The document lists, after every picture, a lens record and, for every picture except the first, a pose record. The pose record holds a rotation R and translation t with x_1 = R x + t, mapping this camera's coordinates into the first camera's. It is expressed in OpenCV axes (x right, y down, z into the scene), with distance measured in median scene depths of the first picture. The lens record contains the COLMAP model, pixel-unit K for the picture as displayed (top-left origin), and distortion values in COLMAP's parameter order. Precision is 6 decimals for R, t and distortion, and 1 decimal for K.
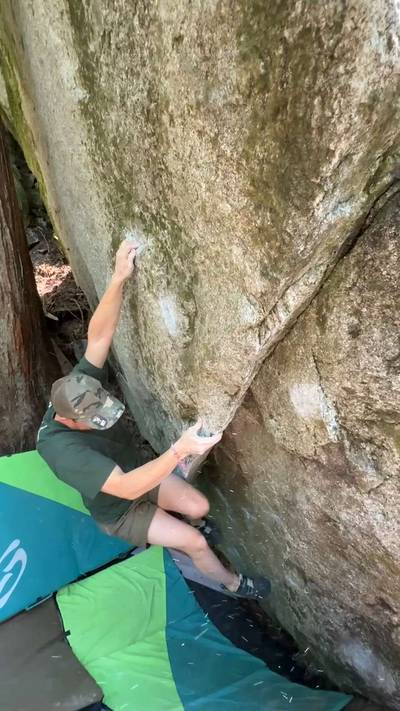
lens RADIAL K [[323.7, 0, 198.2], [0, 323.7, 353.3], [0, 0, 1]] dist [-0.000510, 0.000162]
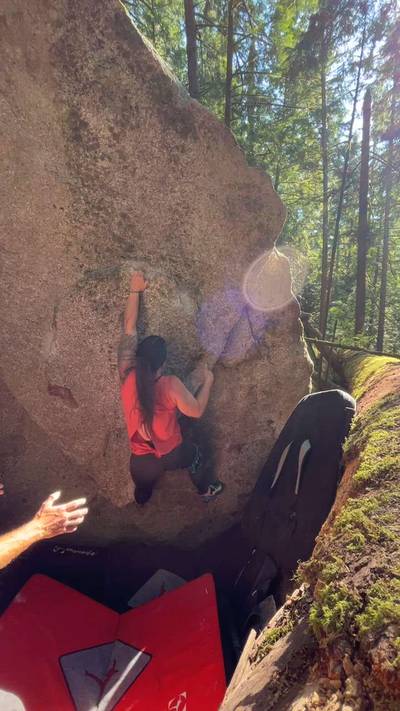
lens RADIAL K [[332.7, 0, 195.6], [0, 332.7, 359.0], [0, 0, 1]] dist [-0.004472, -0.000681]
pose [[0.441267, -0.147822, 0.885117, -1.952099], [0.396887, 0.916775, -0.044756, 0.298401], [-0.804838, 0.371041, 0.463211, 0.183559]]
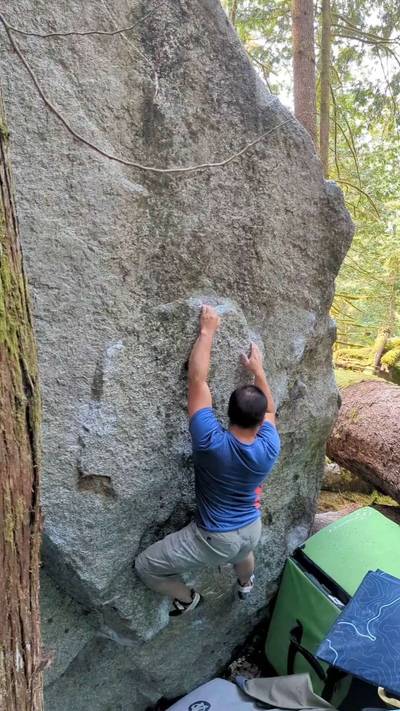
lens RADIAL K [[641.0, 0, 200.0], [0, 641.0, 355.5], [0, 0, 1]] dist [0.091958, -0.125334]
pose [[-0.041904, -0.164068, 0.985559, -3.166534], [0.434412, 0.885313, 0.165851, -0.714750], [-0.899739, 0.435089, 0.034175, 1.224882]]
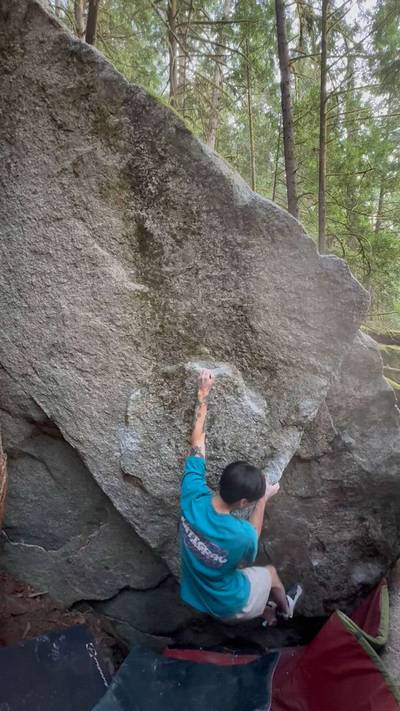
lens RADIAL K [[319.3, 0, 197.9], [0, 319.3, 356.4], [0, 0, 1]] dist [-0.000922, 0.000626]
pose [[0.682131, -0.106607, 0.723417, -1.624858], [0.362428, 0.908538, -0.207856, -0.100043], [-0.635093, 0.403972, 0.658380, -0.056906]]
